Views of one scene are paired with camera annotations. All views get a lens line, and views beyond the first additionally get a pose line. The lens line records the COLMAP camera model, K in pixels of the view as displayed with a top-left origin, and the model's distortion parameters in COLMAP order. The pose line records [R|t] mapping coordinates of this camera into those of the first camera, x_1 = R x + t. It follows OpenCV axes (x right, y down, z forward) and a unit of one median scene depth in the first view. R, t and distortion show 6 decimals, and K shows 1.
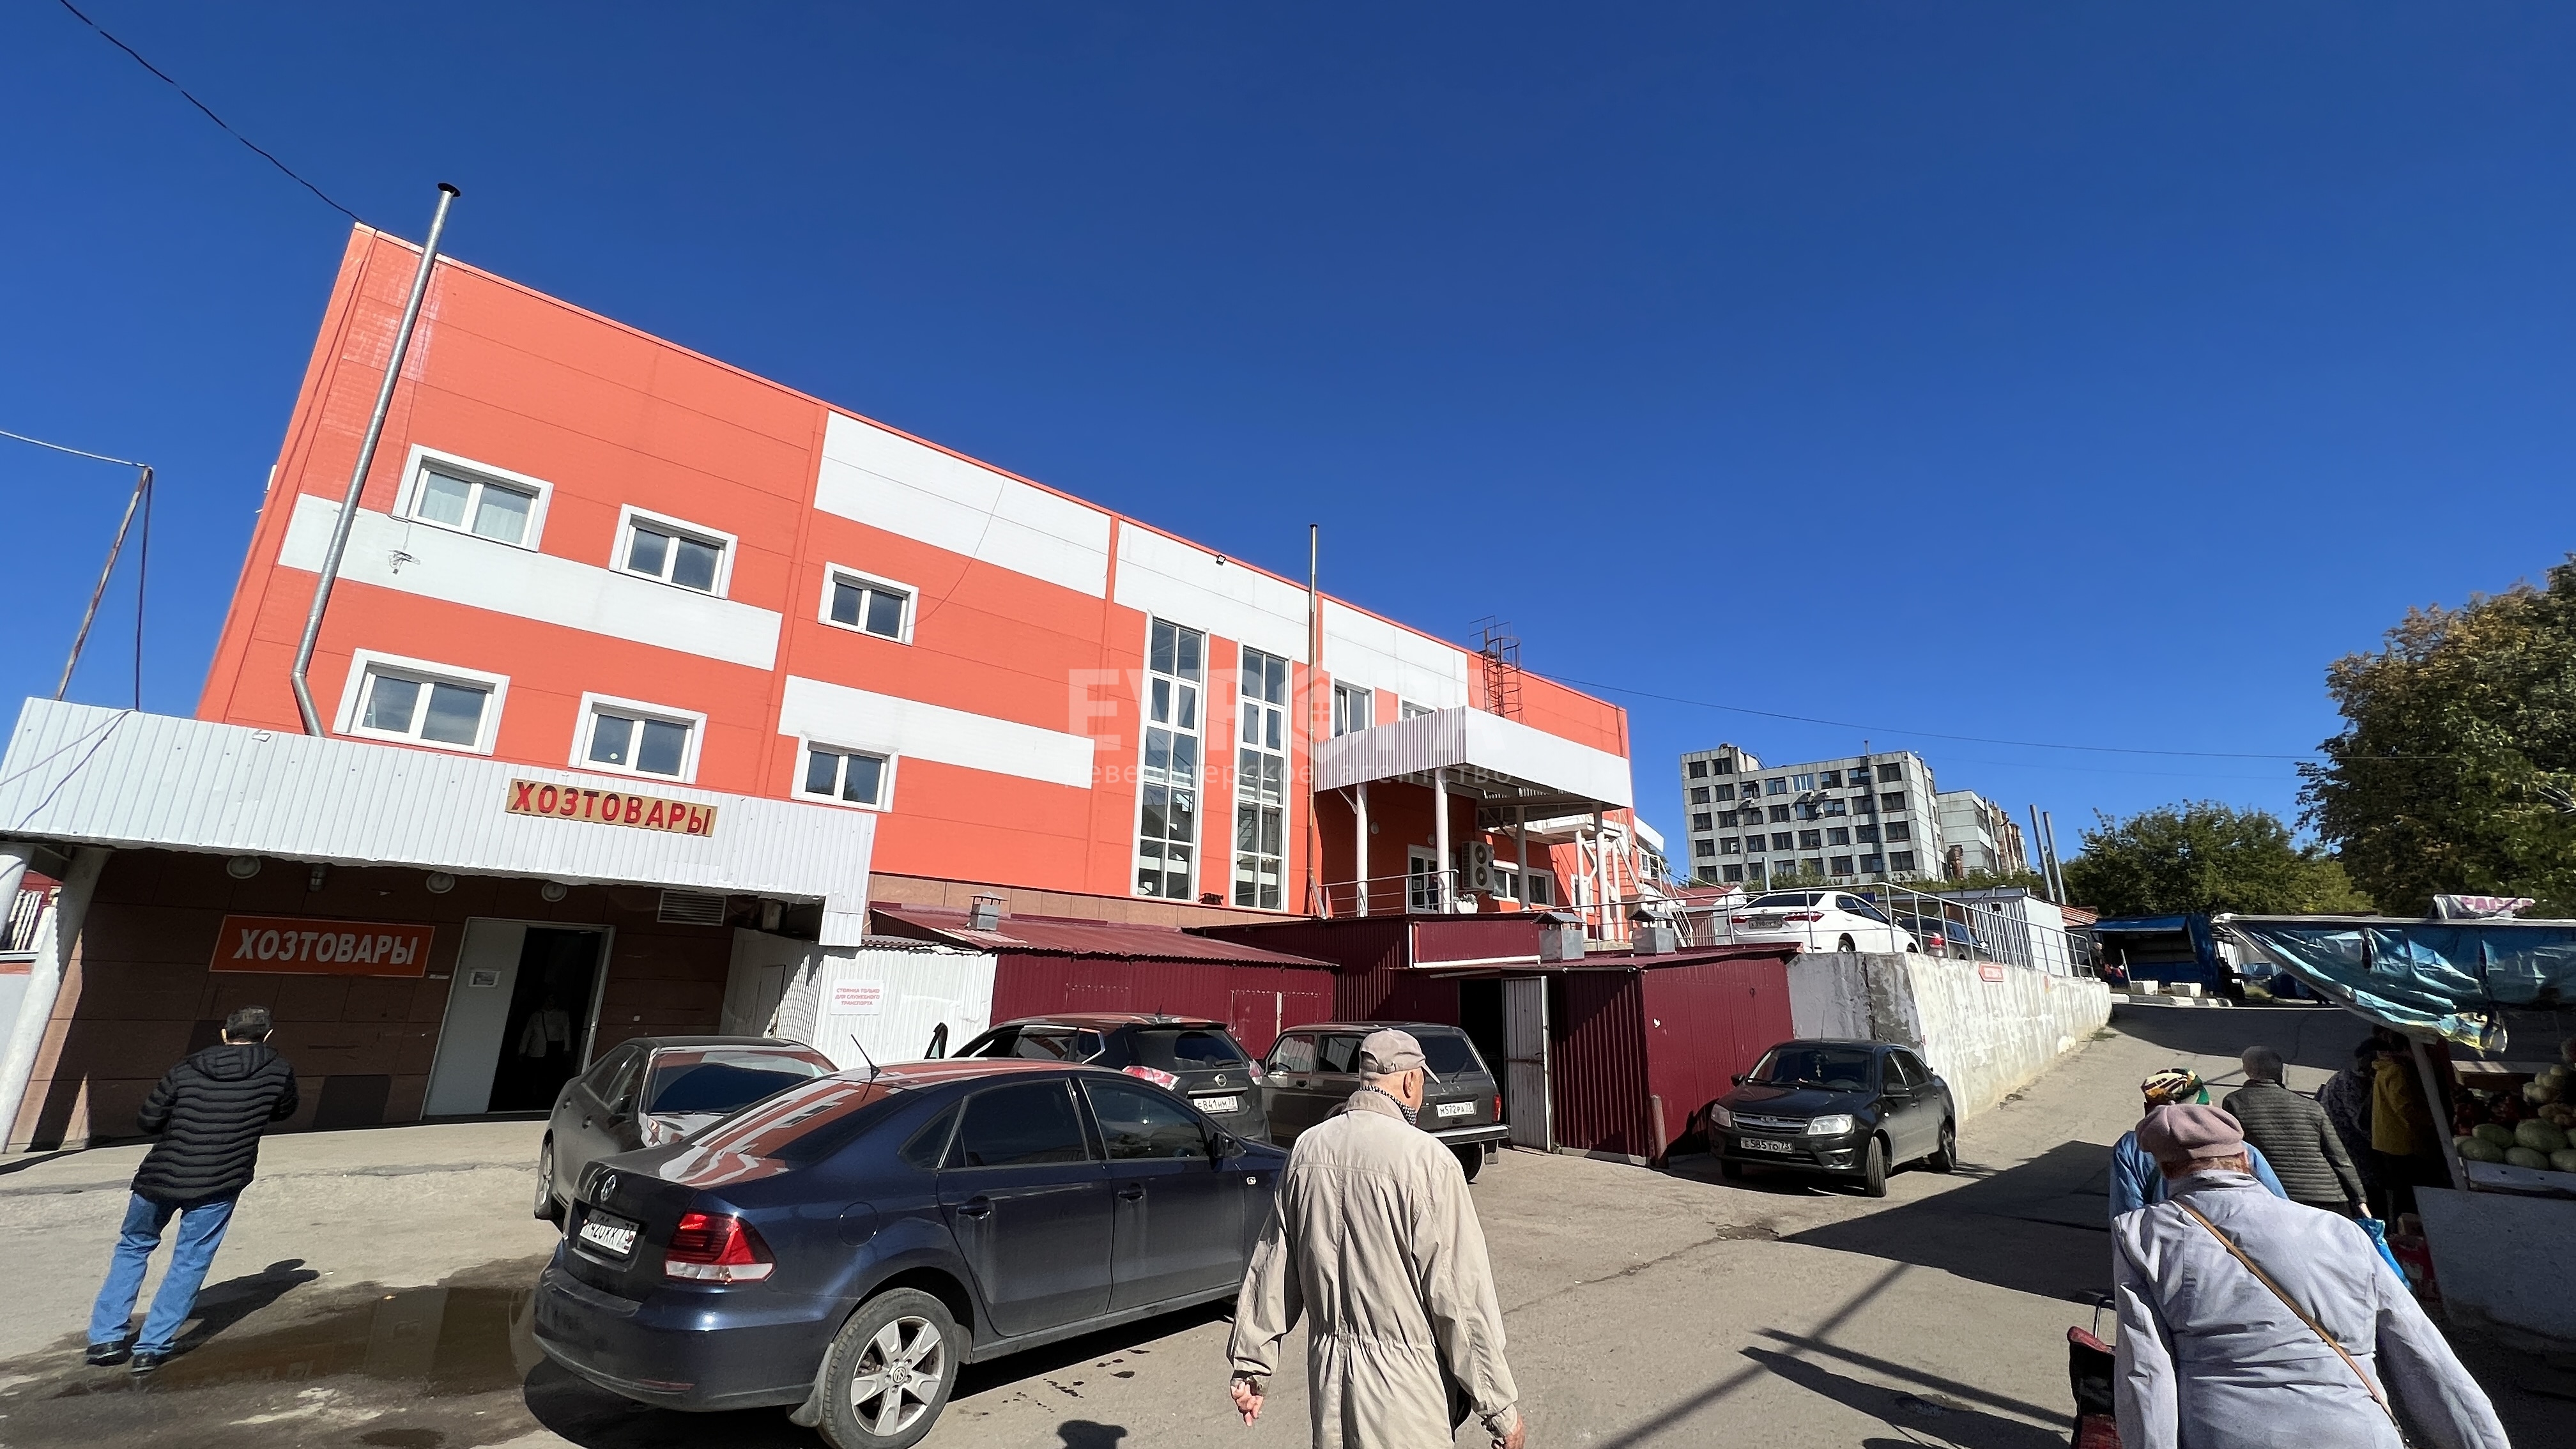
lens RADIAL K [[1025.0, 0, 1288.0], [0, 1025.0, 724.5], [0, 0, 1]] dist [-0.003204, -0.000337]
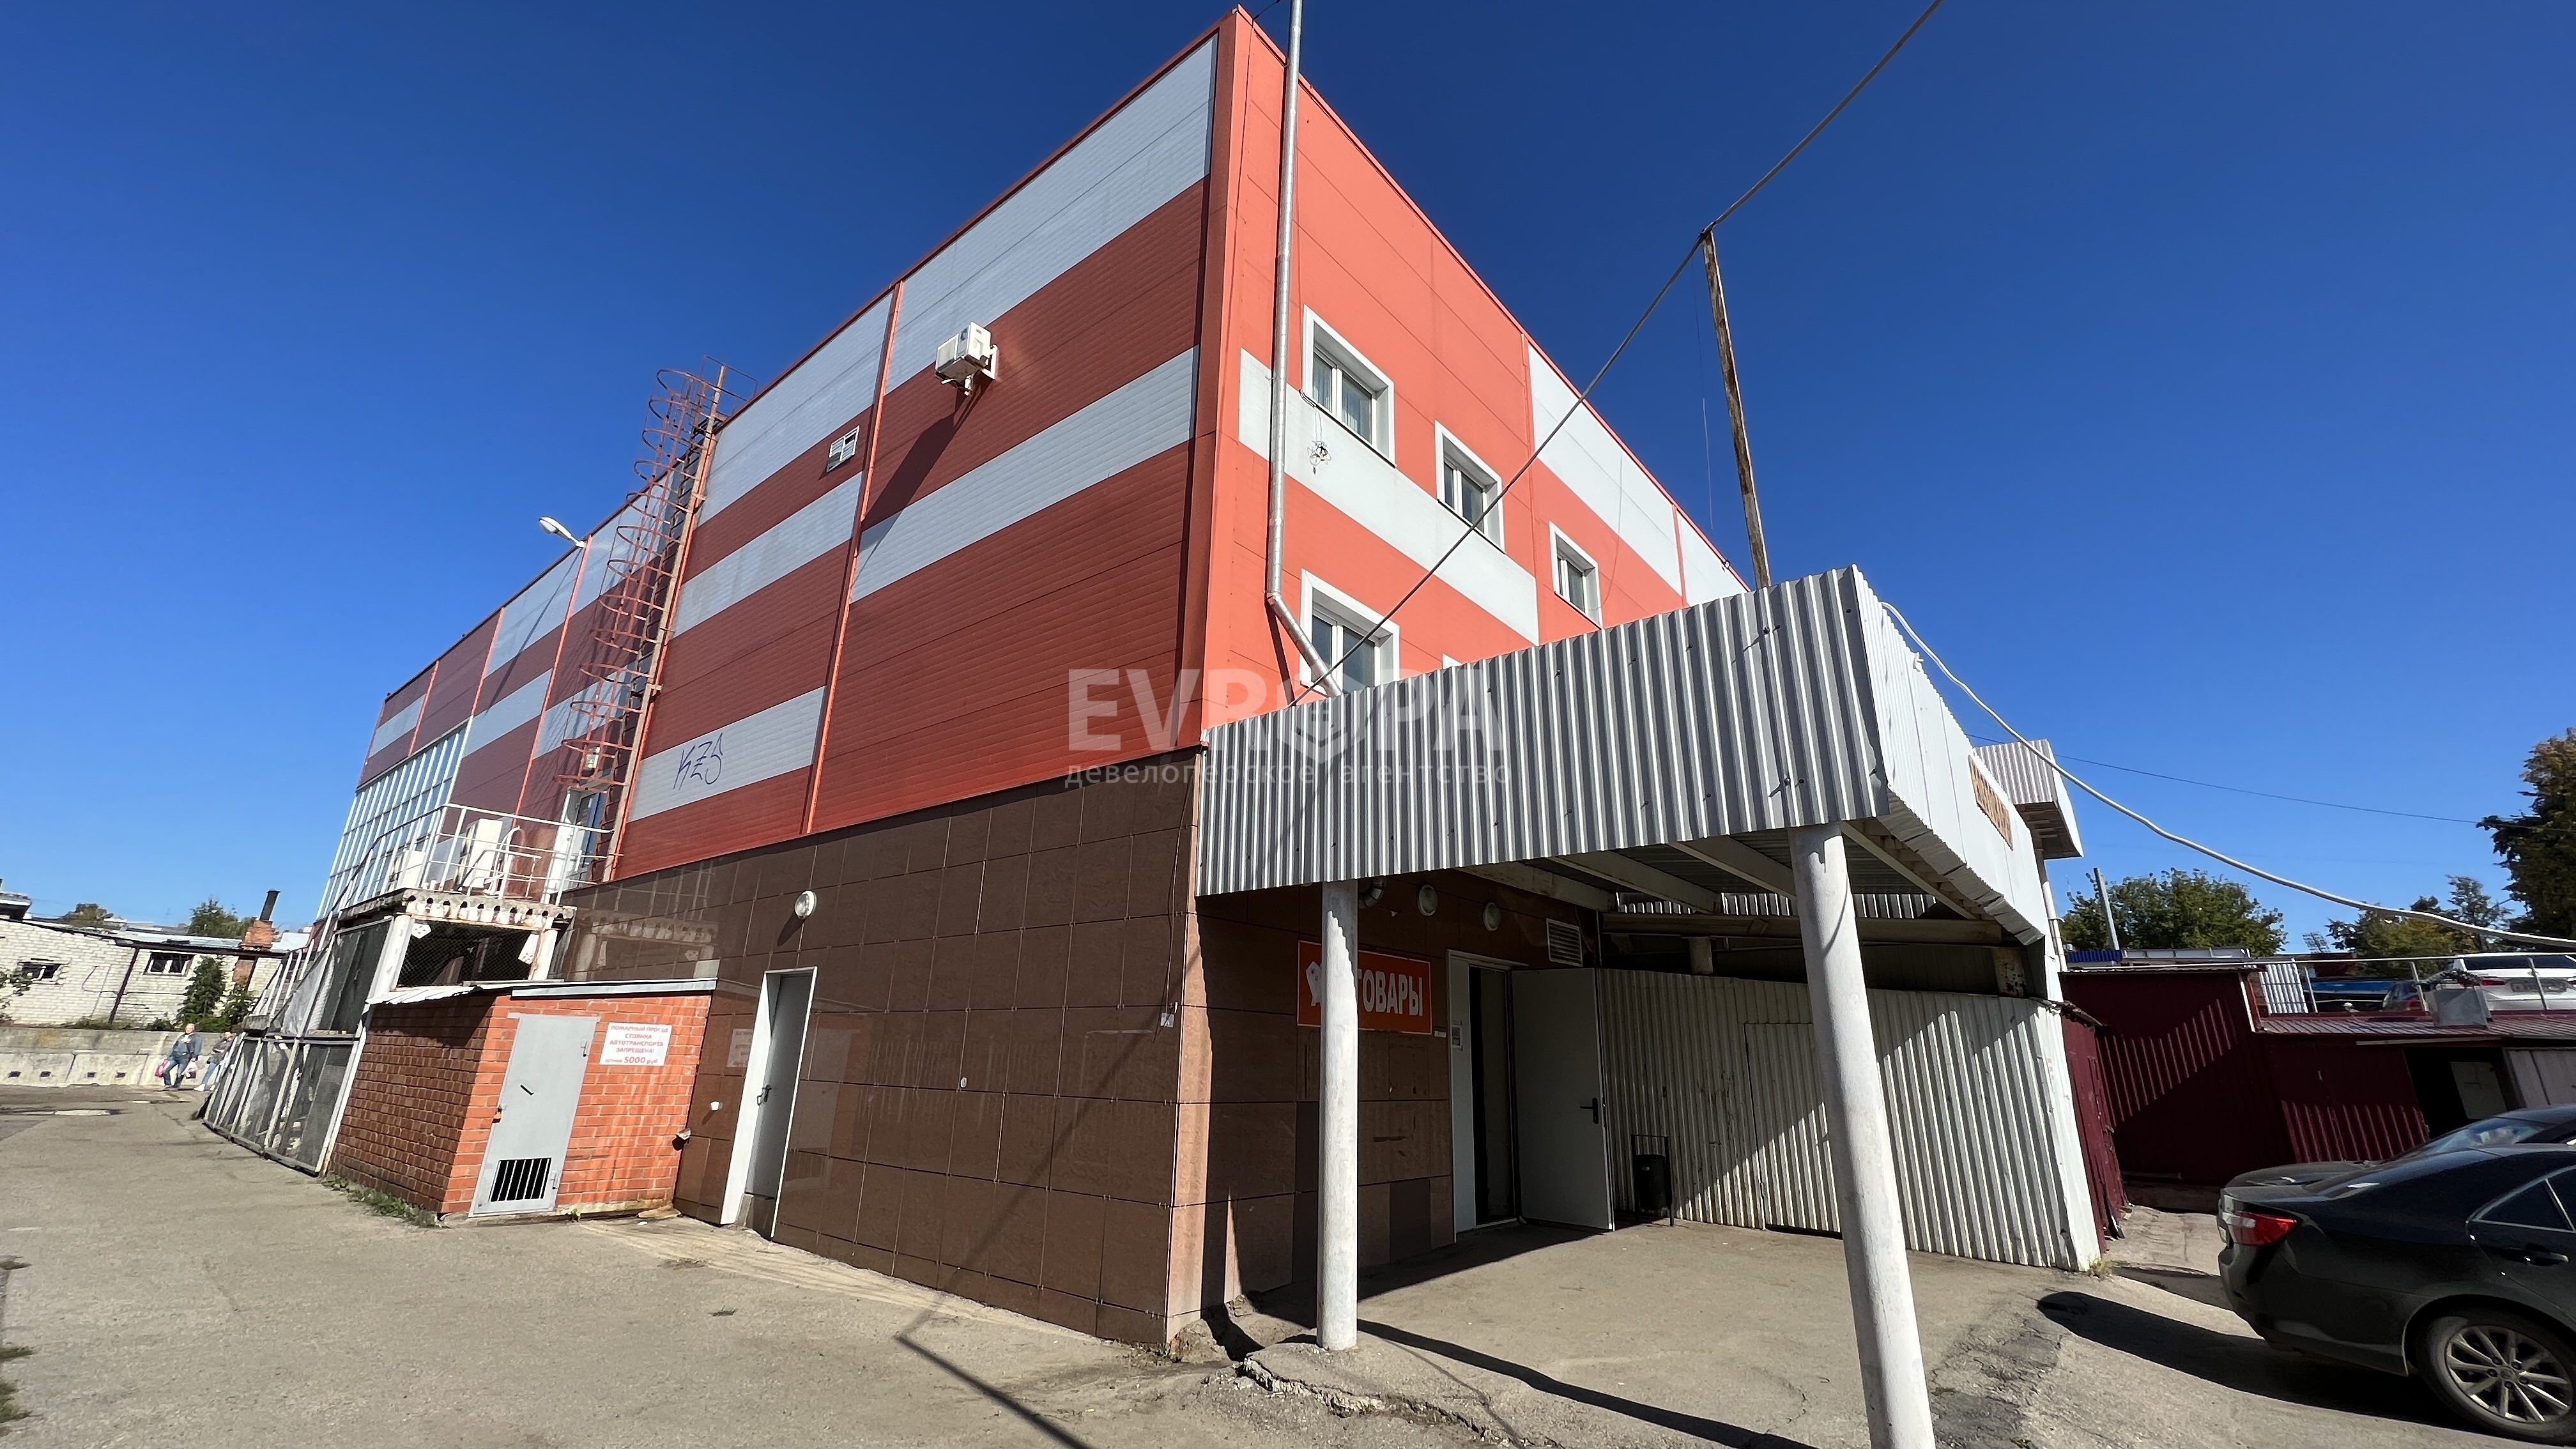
lens RADIAL K [[1025.0, 0, 1288.0], [0, 1025.0, 724.5], [0, 0, 1]] dist [-0.003204, -0.000337]
pose [[0.990658, 0.047856, 0.127698, -0.799382], [-0.041480, 0.997779, -0.052127, 0.057738], [-0.129909, 0.046343, 0.990442, 0.235345]]
